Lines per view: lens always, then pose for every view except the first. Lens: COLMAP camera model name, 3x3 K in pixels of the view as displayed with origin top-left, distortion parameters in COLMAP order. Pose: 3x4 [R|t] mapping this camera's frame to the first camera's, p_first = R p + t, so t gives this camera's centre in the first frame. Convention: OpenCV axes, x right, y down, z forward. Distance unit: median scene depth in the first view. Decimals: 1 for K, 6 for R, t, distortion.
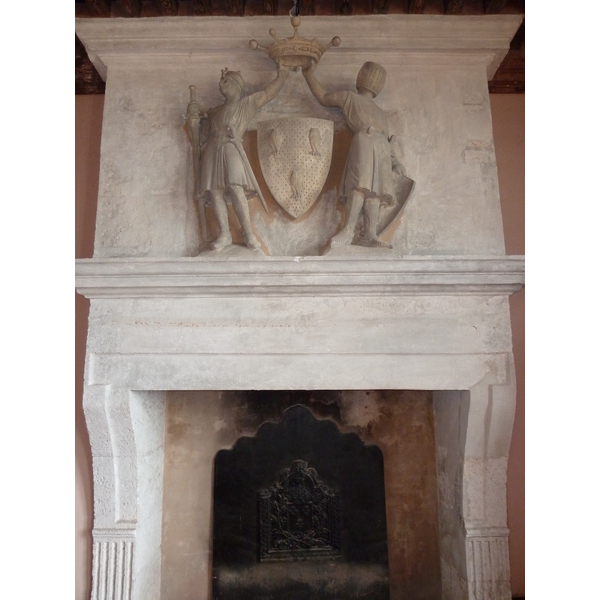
lens RADIAL K [[501.6, 0, 299.8], [0, 501.6, 299.1], [0, 0, 1]] dist [-0.059899, 0.002757]
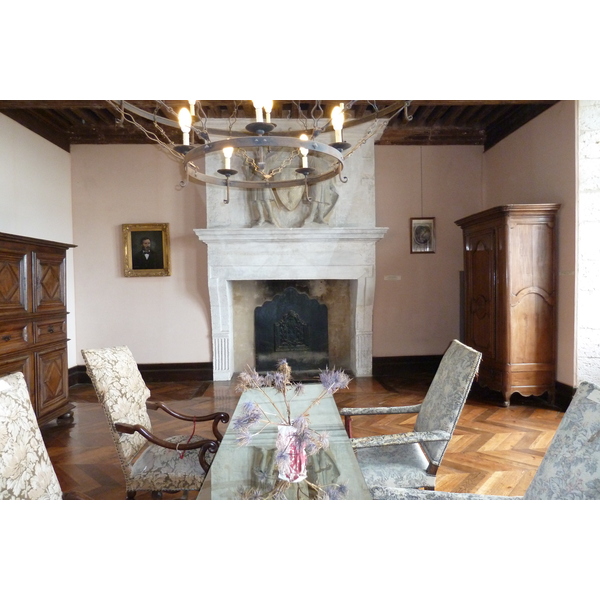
lens RADIAL K [[501.6, 0, 300.8], [0, 501.6, 299.6], [0, 0, 1]] dist [-0.059899, 0.002757]
pose [[0.999258, -0.007092, 0.037867, -0.052688], [-0.000476, 0.980564, 0.196200, -0.214810], [-0.038523, -0.196072, 0.979833, -1.491134]]
